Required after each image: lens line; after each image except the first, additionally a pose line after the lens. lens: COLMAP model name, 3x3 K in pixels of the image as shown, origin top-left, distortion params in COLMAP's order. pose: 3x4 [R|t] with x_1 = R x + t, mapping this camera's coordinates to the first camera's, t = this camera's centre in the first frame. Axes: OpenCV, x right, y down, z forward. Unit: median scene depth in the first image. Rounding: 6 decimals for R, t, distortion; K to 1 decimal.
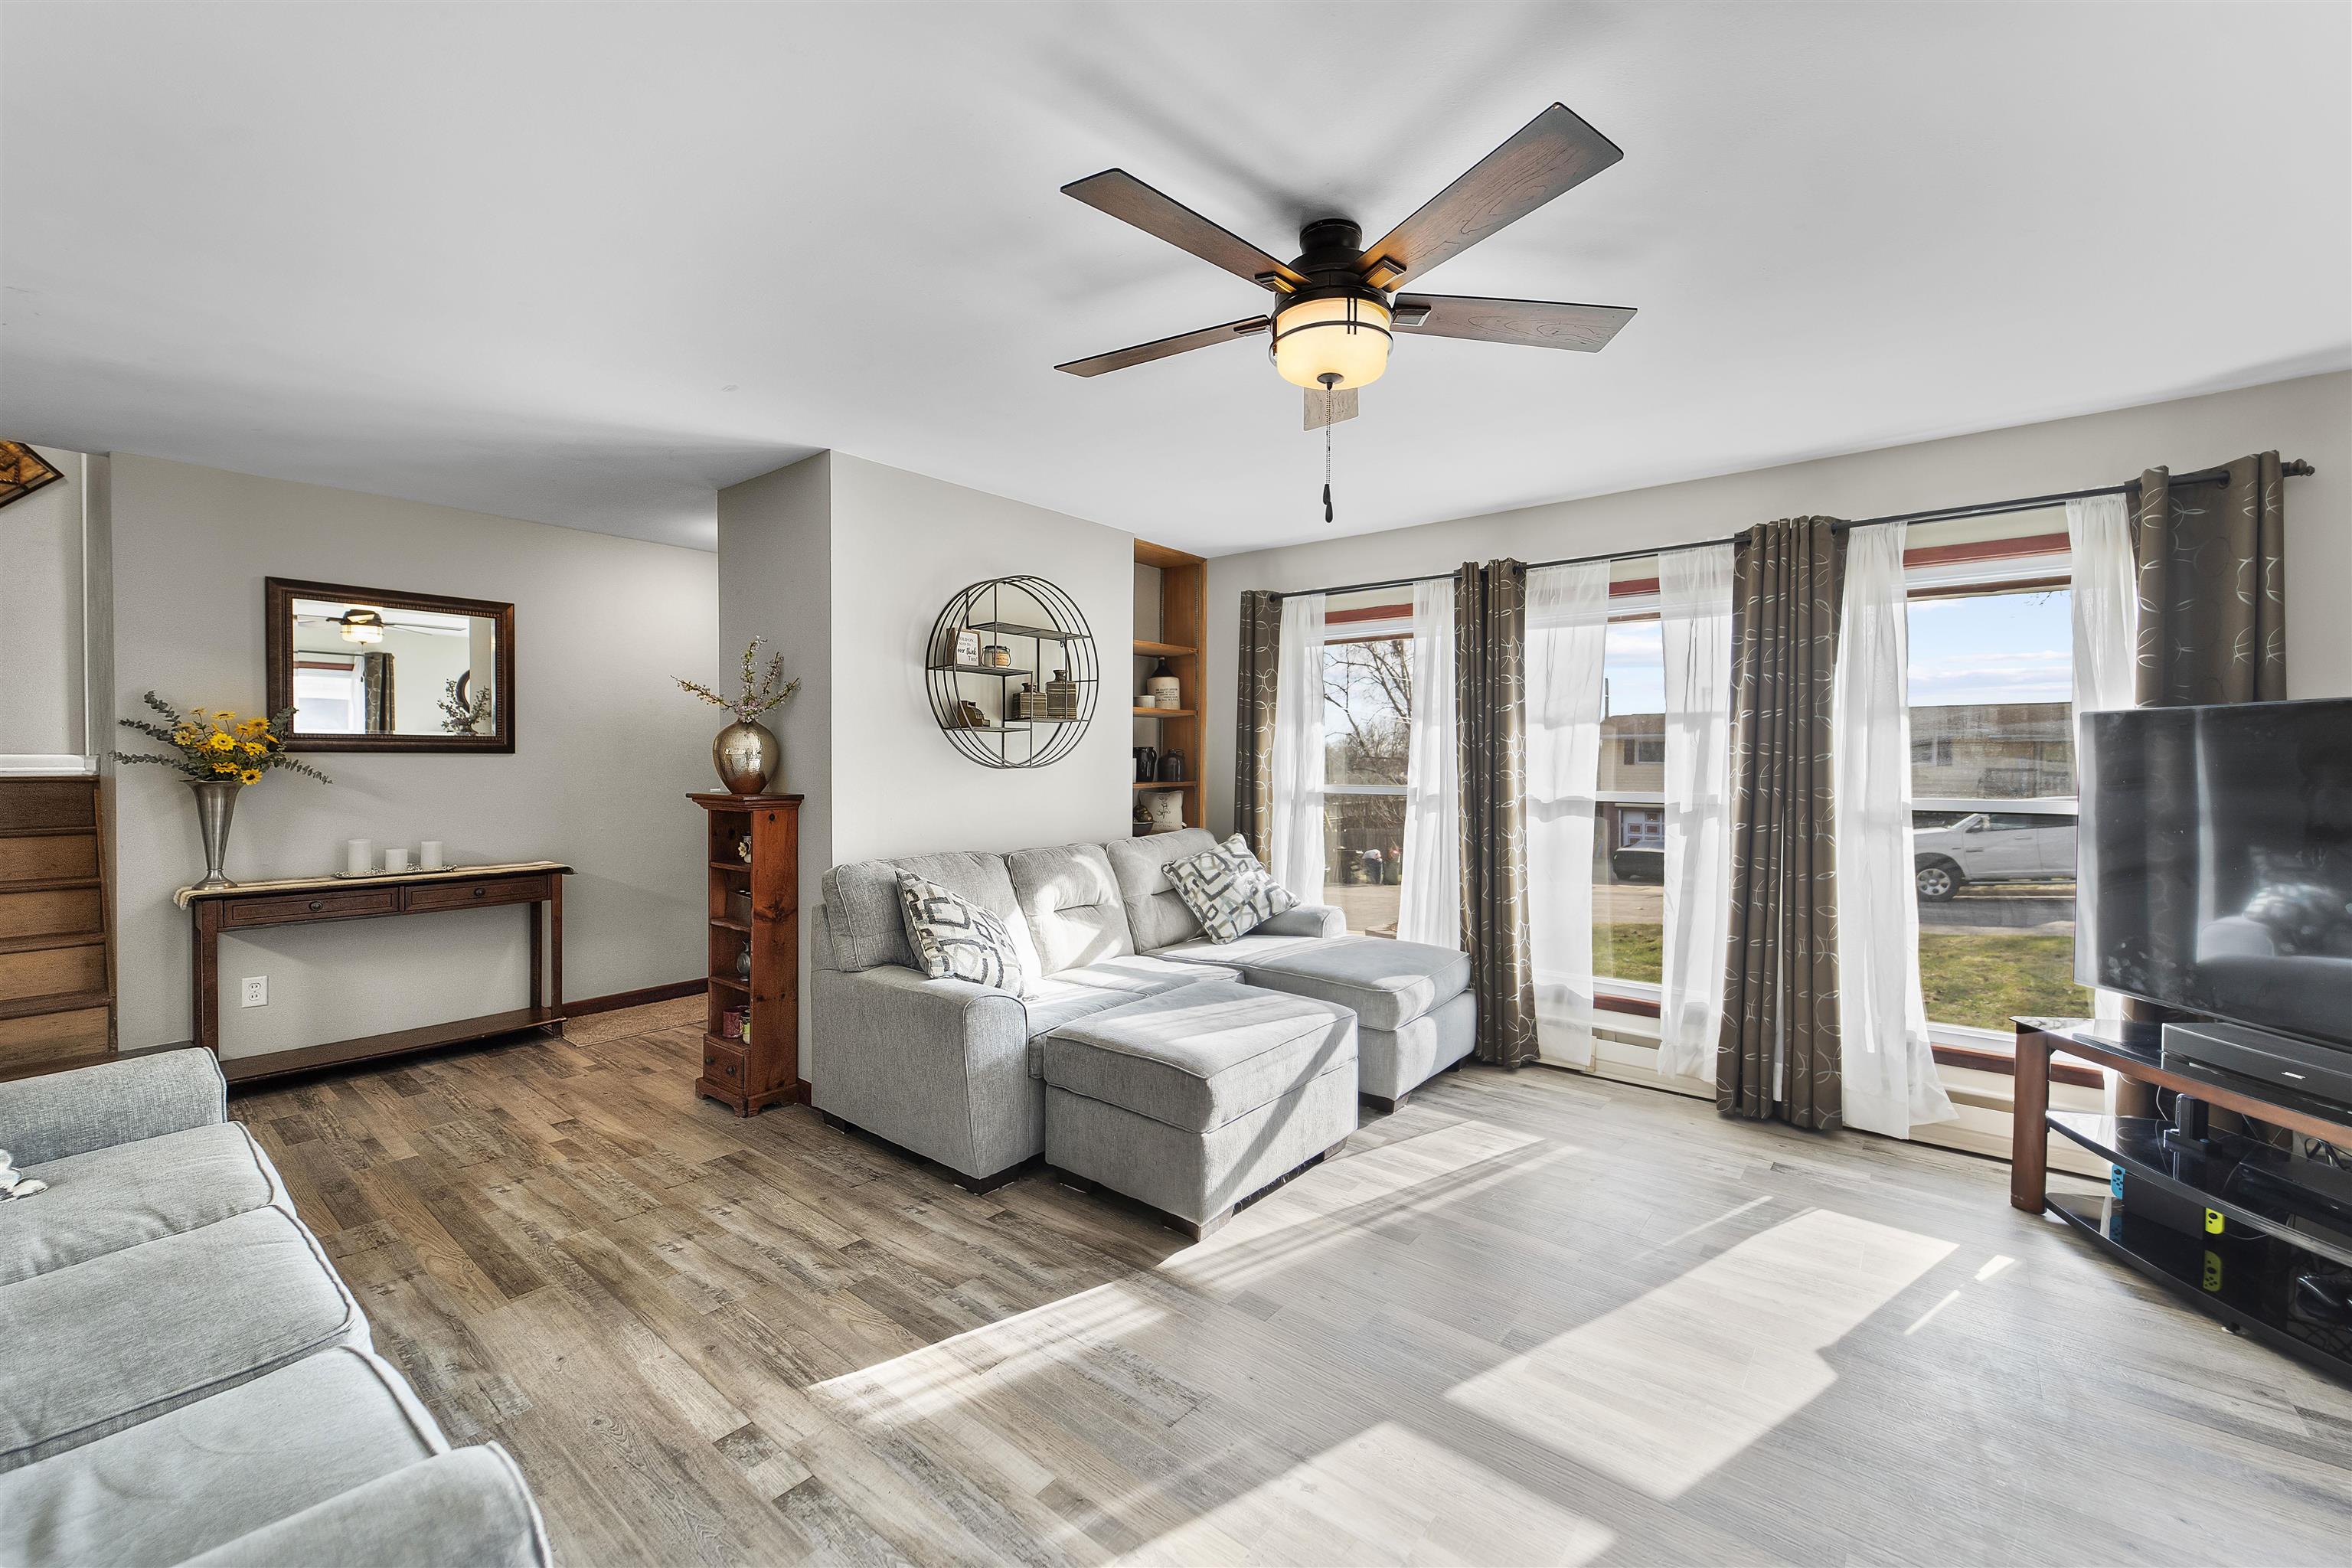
lens RADIAL K [[953.0, 0, 1172.5], [0, 953.0, 772.2], [0, 0, 1]] dist [0.002821, 0.000146]
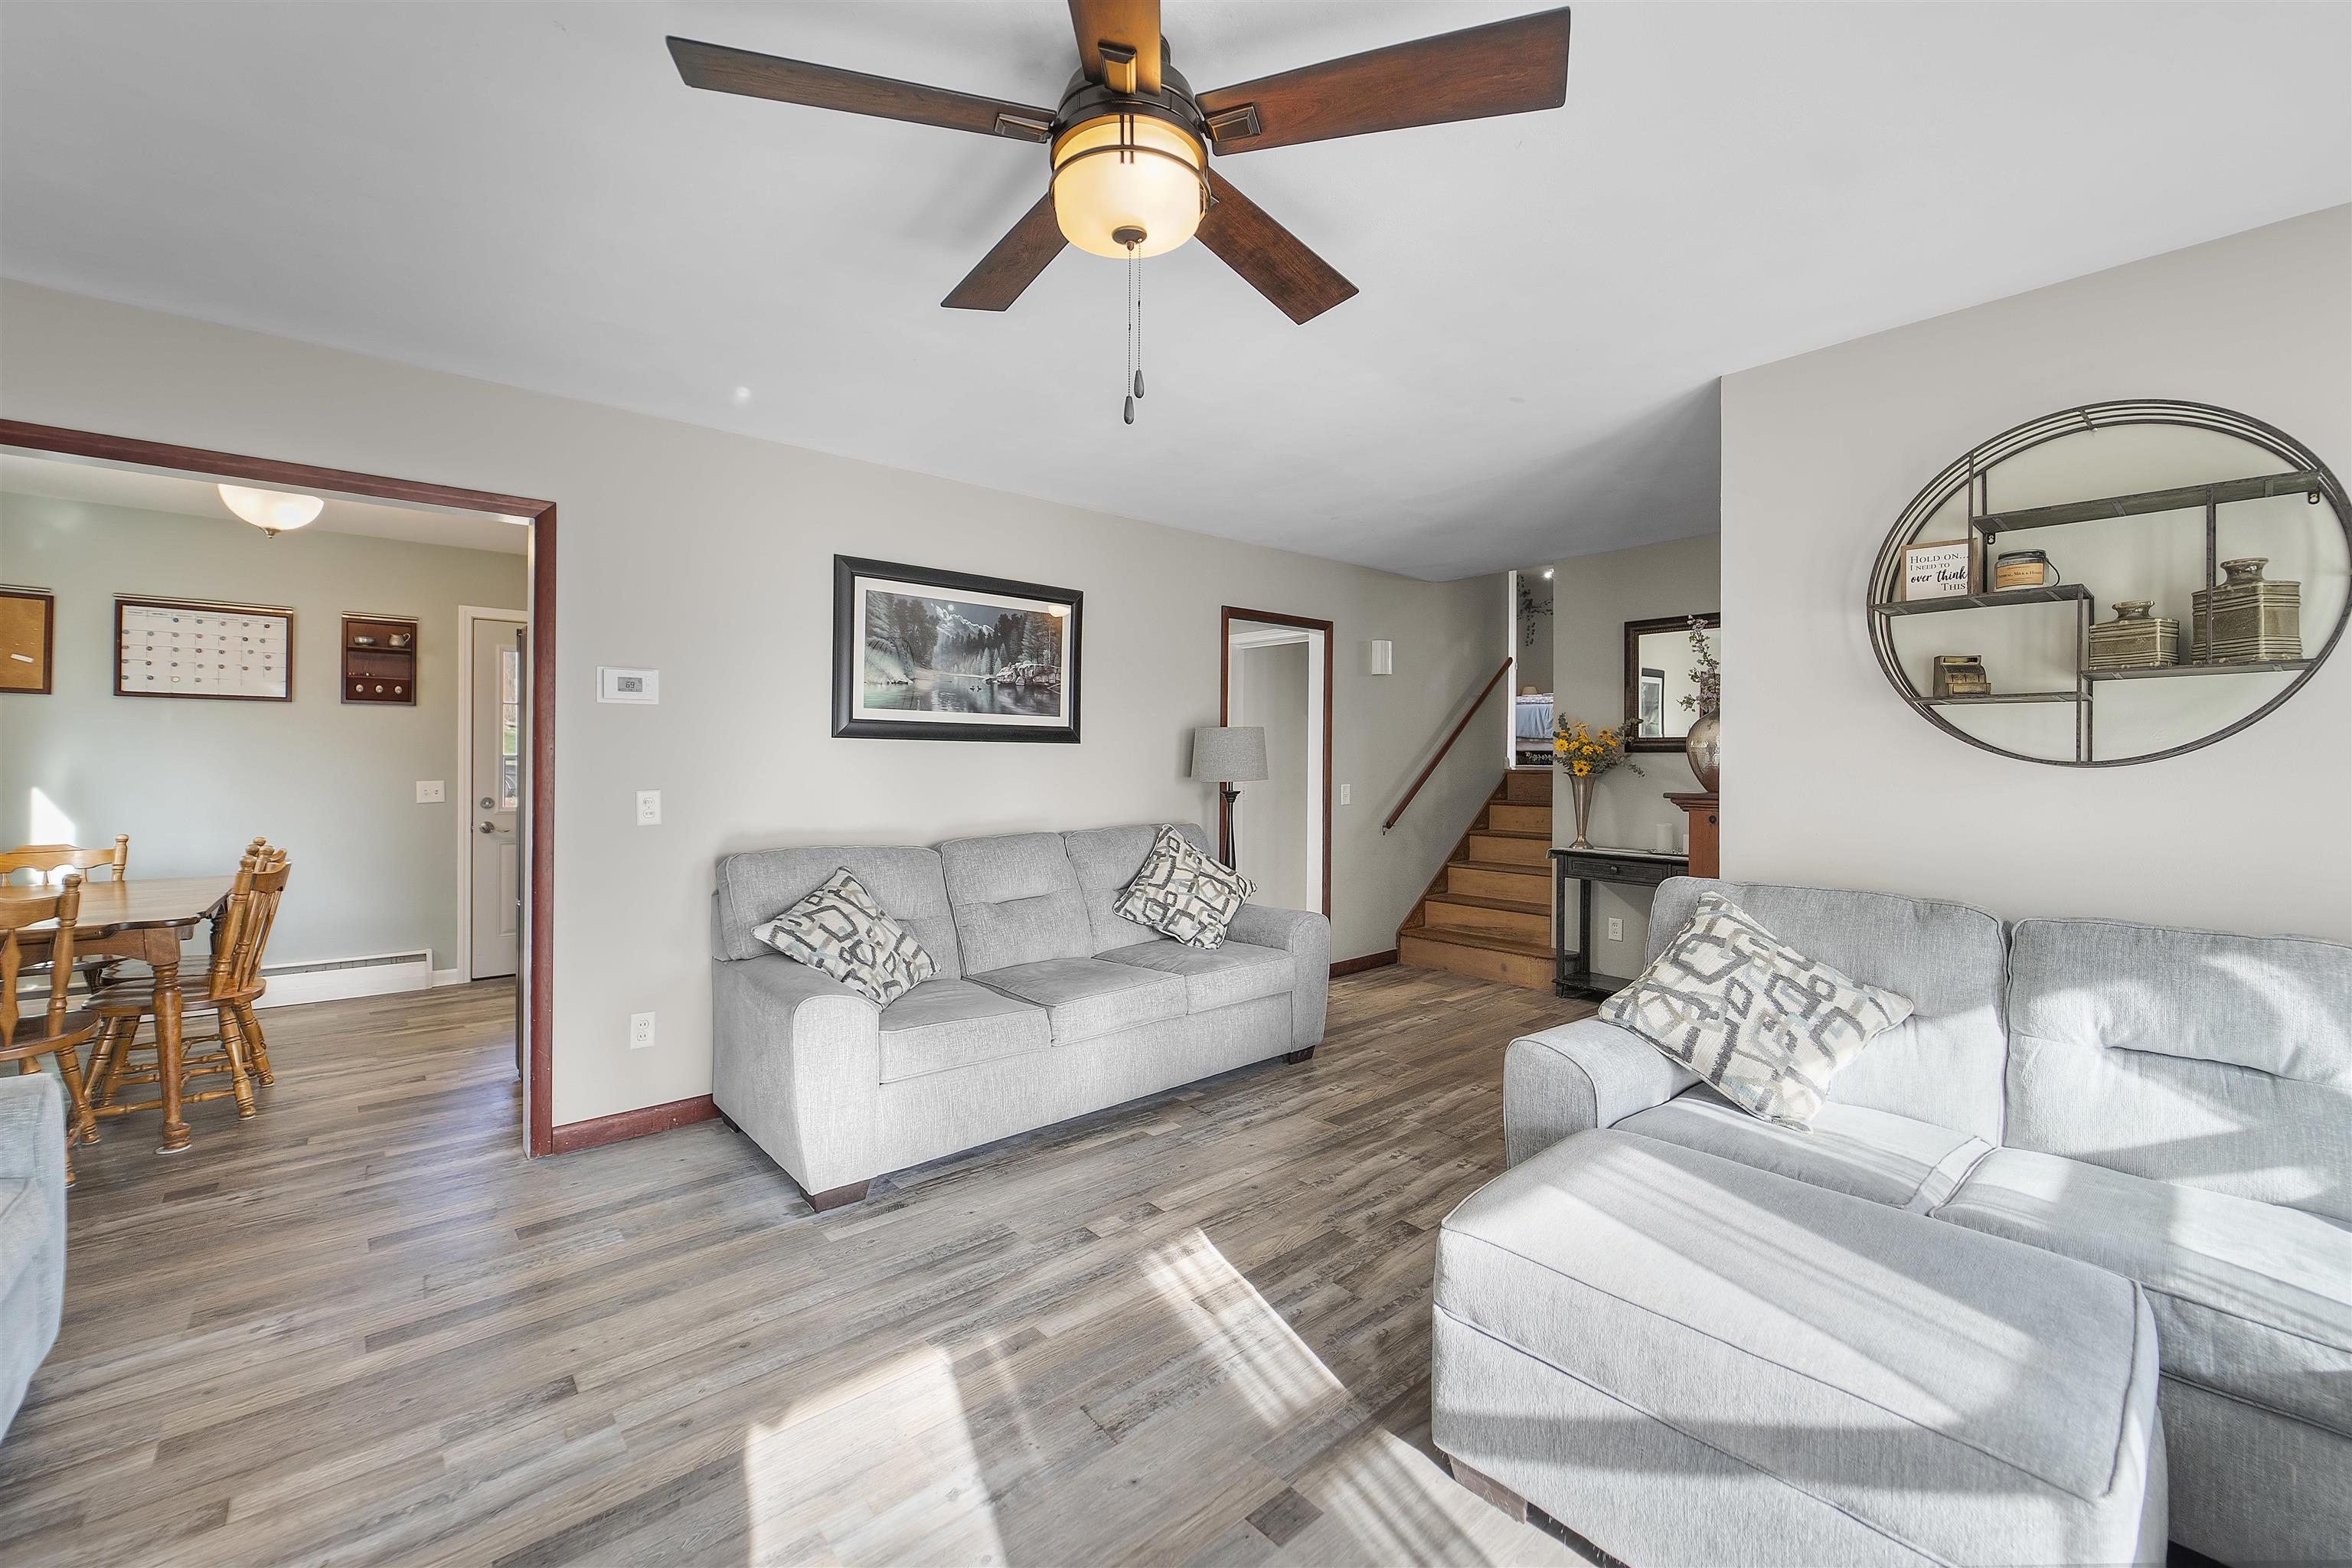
lens RADIAL K [[953.0, 0, 1190.7], [0, 953.0, 750.9], [0, 0, 1]] dist [0.002821, 0.000146]
pose [[-0.164014, -0.014649, -0.986349, 0.743619], [-0.018715, 0.999756, -0.011736, 0.004881], [0.986280, 0.016534, -0.164248, 0.964570]]
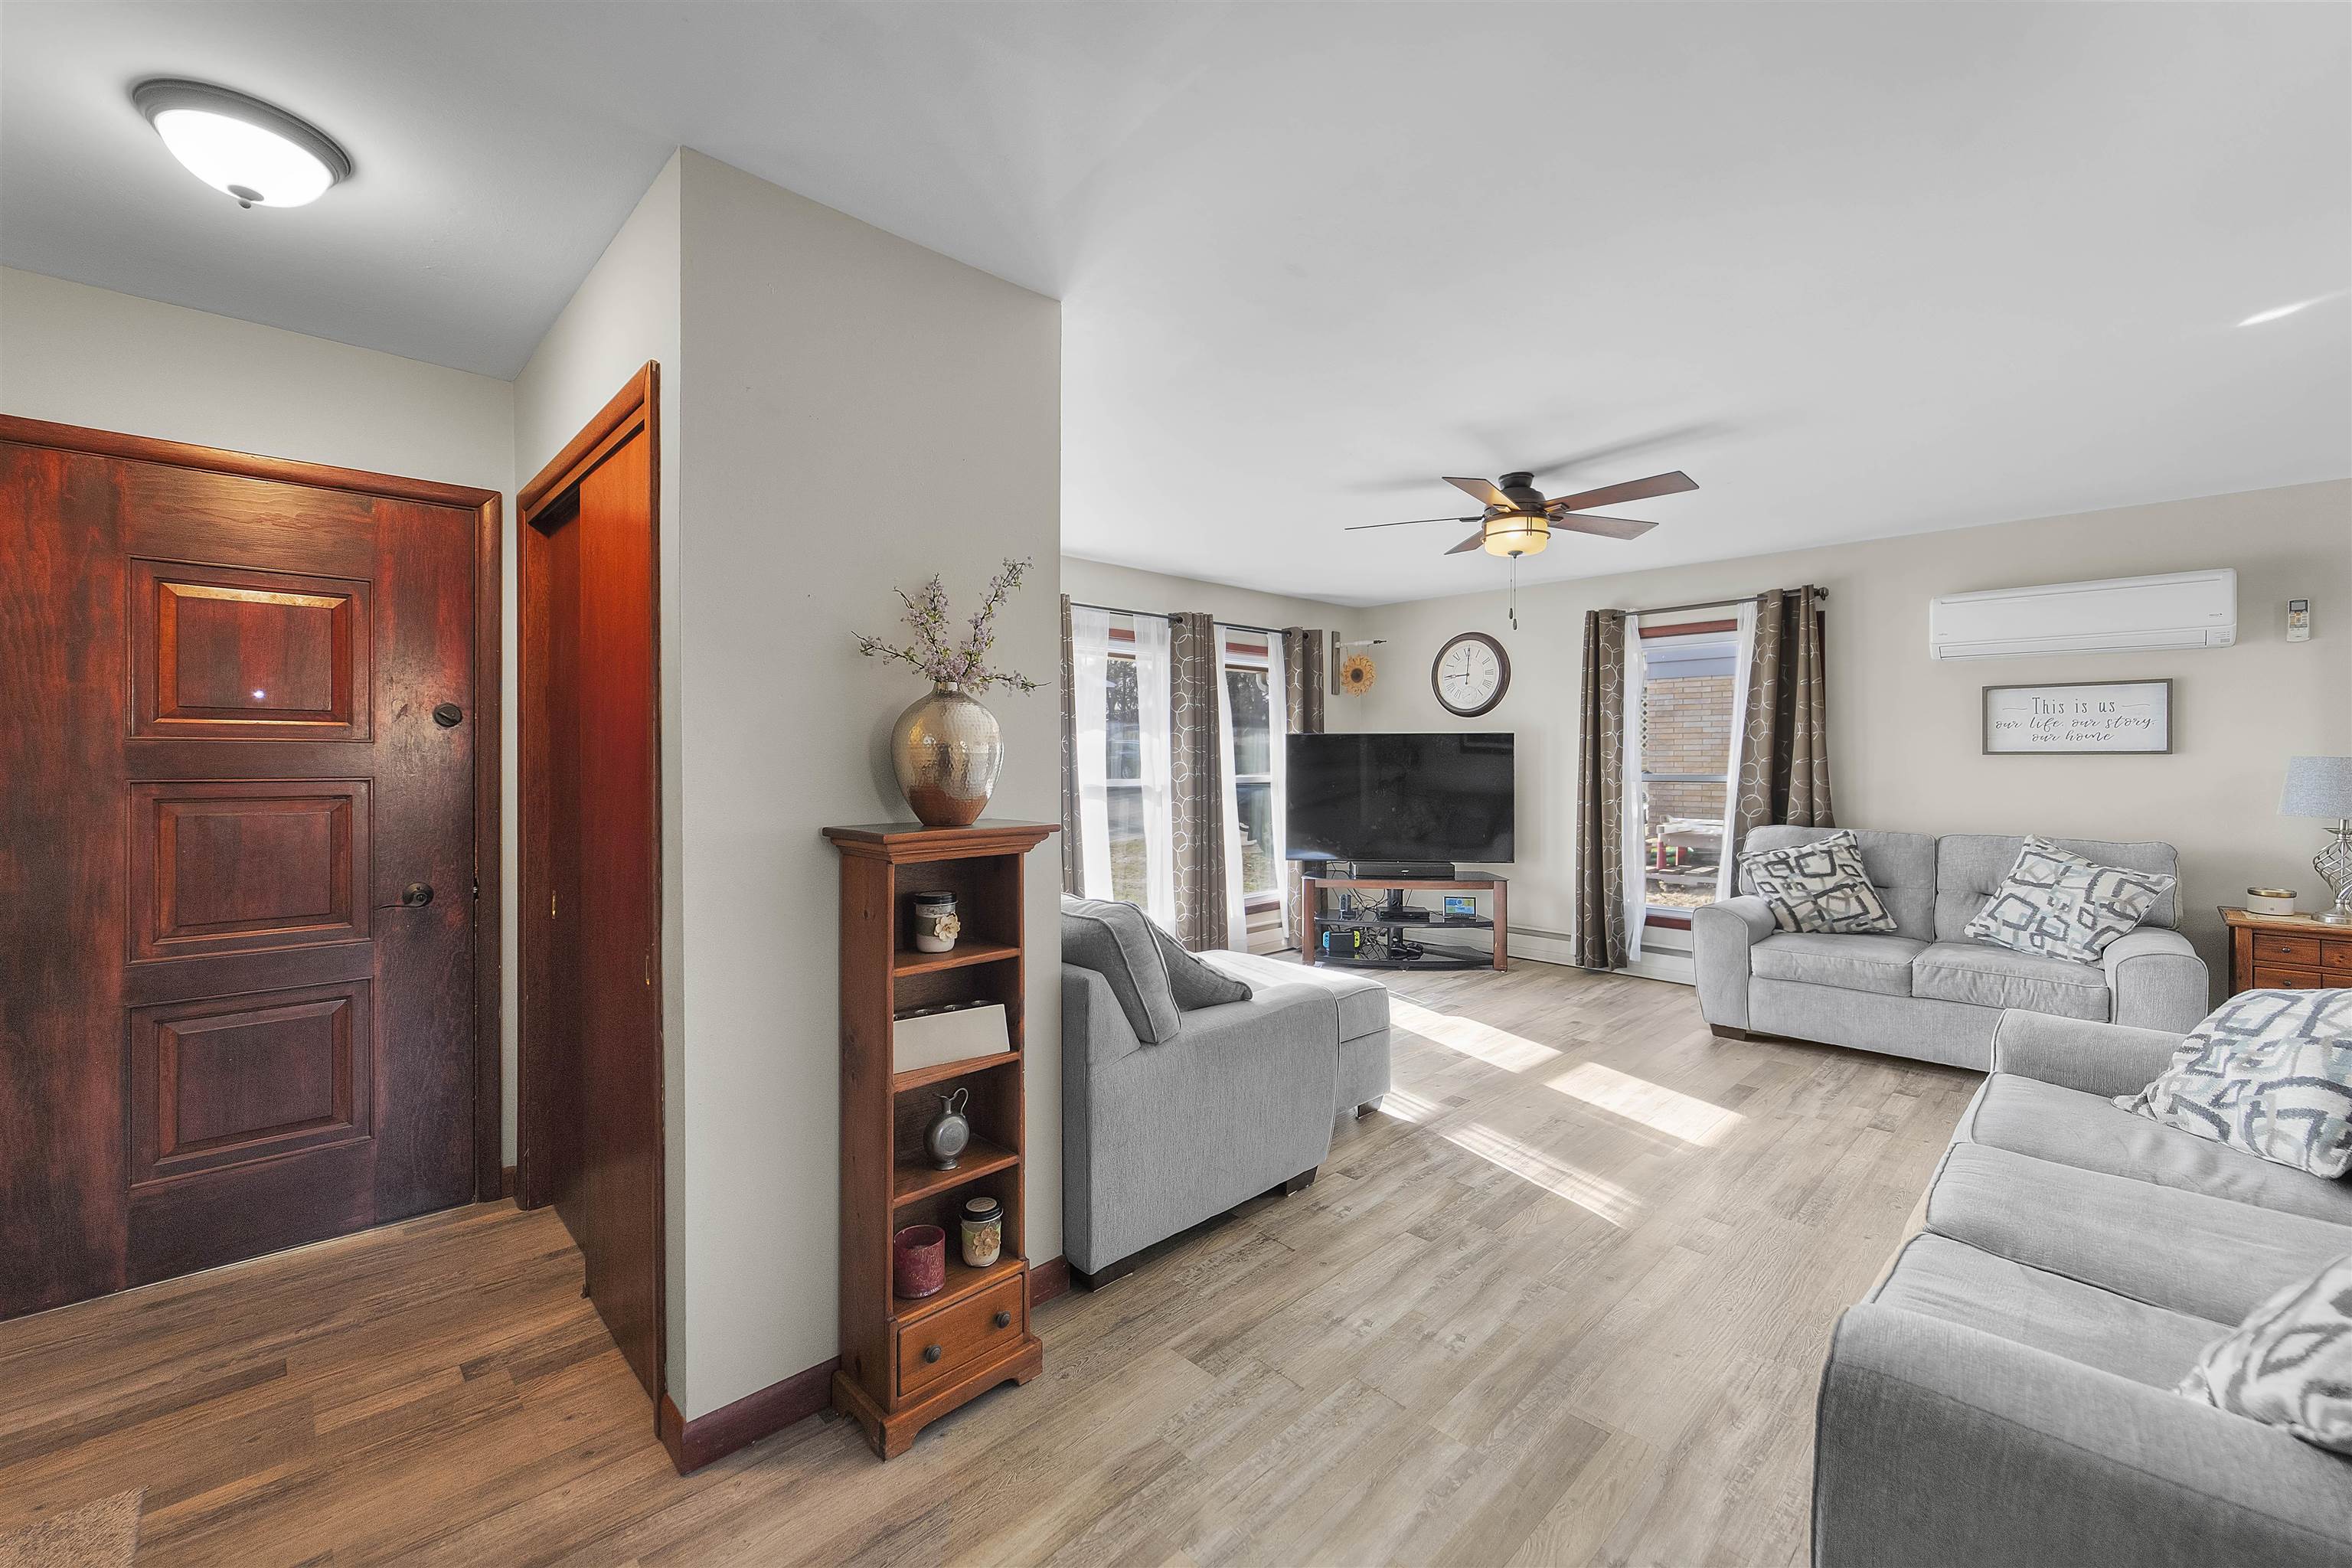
lens RADIAL K [[953.0, 0, 1173.2], [0, 953.0, 773.5], [0, 0, 1]] dist [0.002821, 0.000146]
pose [[0.113927, -0.022534, 0.993234, -1.425352], [0.015147, 0.999666, 0.020943, -0.025674], [-0.993374, 0.012658, 0.114230, 1.185806]]
